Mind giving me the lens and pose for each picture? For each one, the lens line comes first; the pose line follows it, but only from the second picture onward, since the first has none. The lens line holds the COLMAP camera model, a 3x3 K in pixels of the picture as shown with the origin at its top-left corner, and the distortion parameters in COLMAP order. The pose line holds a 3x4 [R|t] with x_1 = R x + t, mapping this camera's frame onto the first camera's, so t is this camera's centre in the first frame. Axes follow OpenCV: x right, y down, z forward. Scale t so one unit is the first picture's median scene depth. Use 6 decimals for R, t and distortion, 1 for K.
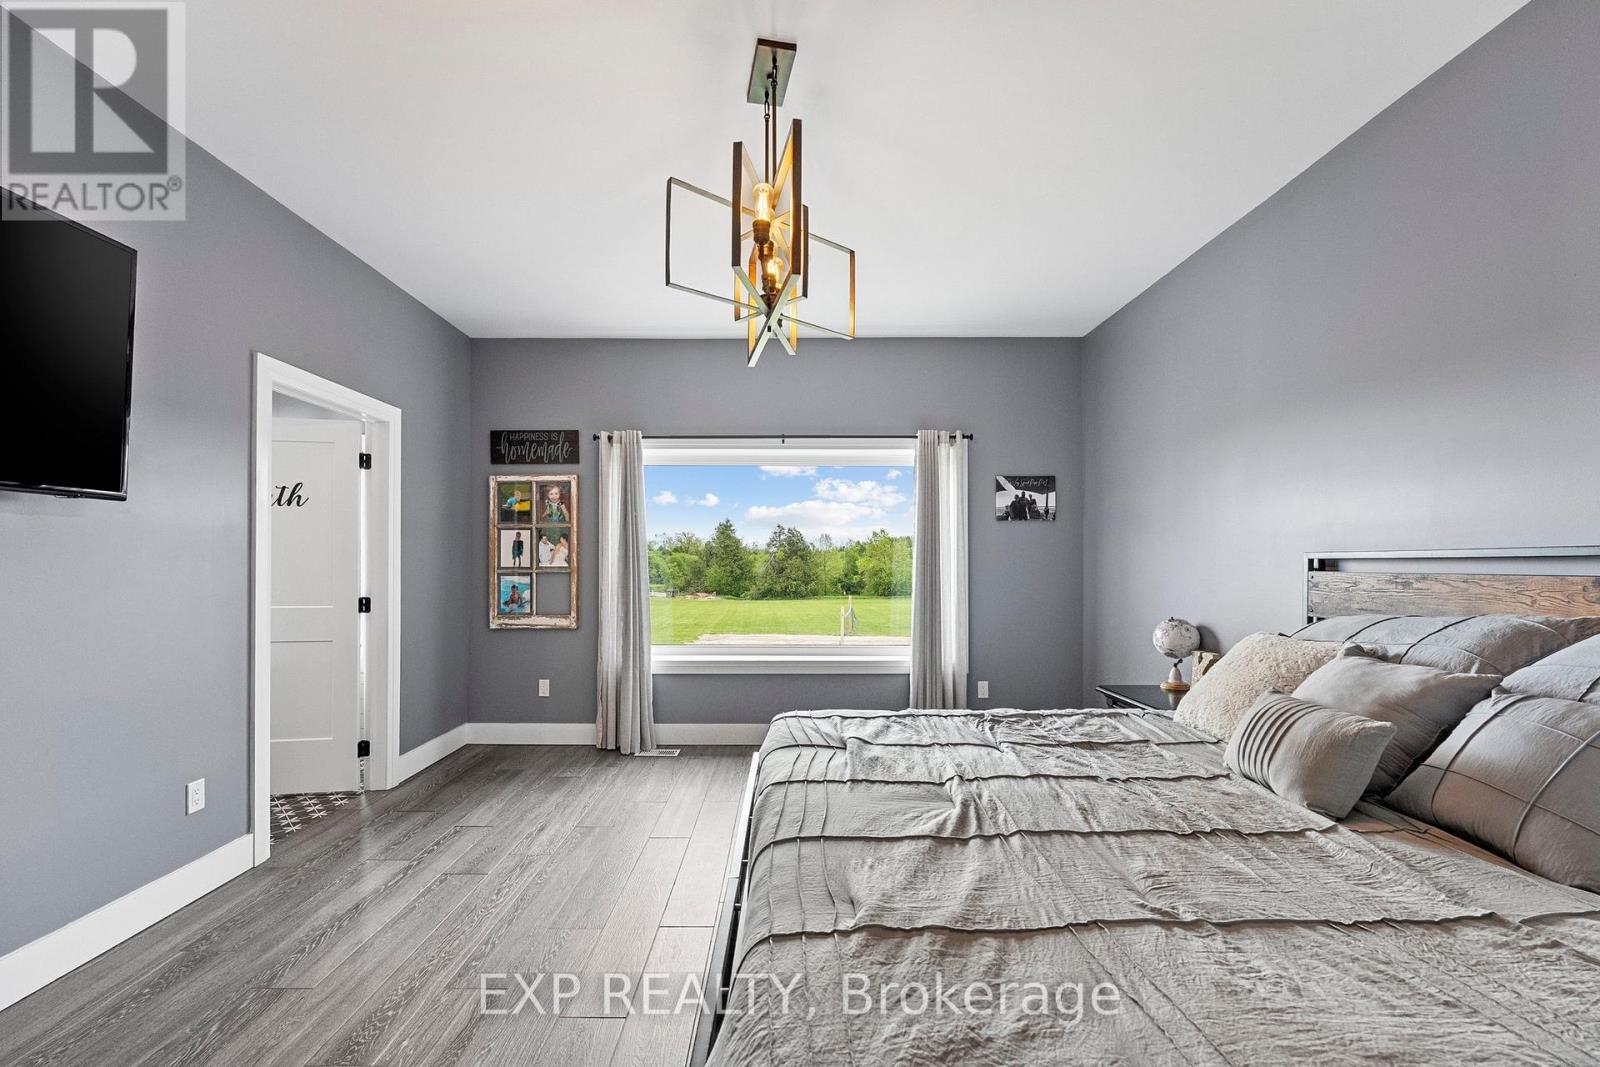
lens RADIAL K [[640.0, 0, 791.2], [0, 640.0, 546.7], [0, 0, 1]] dist [-0.001227, -0.000168]
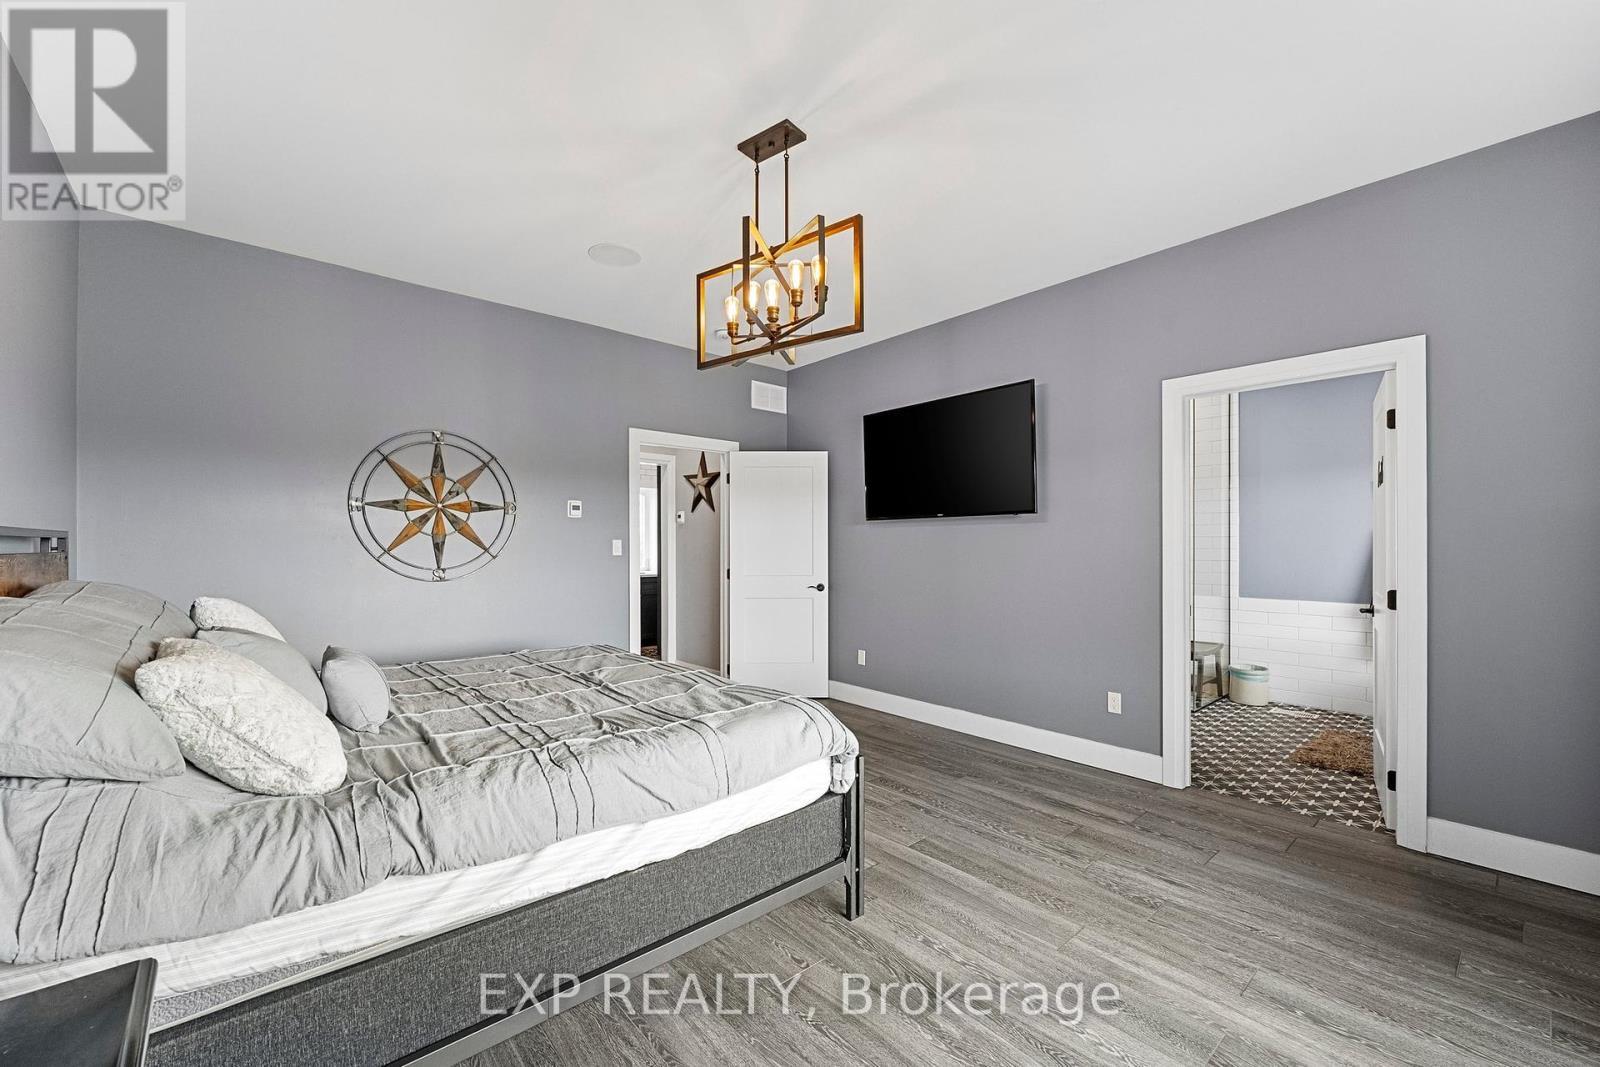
lens RADIAL K [[640.0, 0, 794.6], [0, 640.0, 545.7], [0, 0, 1]] dist [-0.001227, -0.000168]
pose [[-0.749300, -0.001869, -0.662228, 0.497674], [0.011008, 0.999823, -0.015277, 0.030946], [0.662139, -0.018737, -0.749146, 1.315953]]
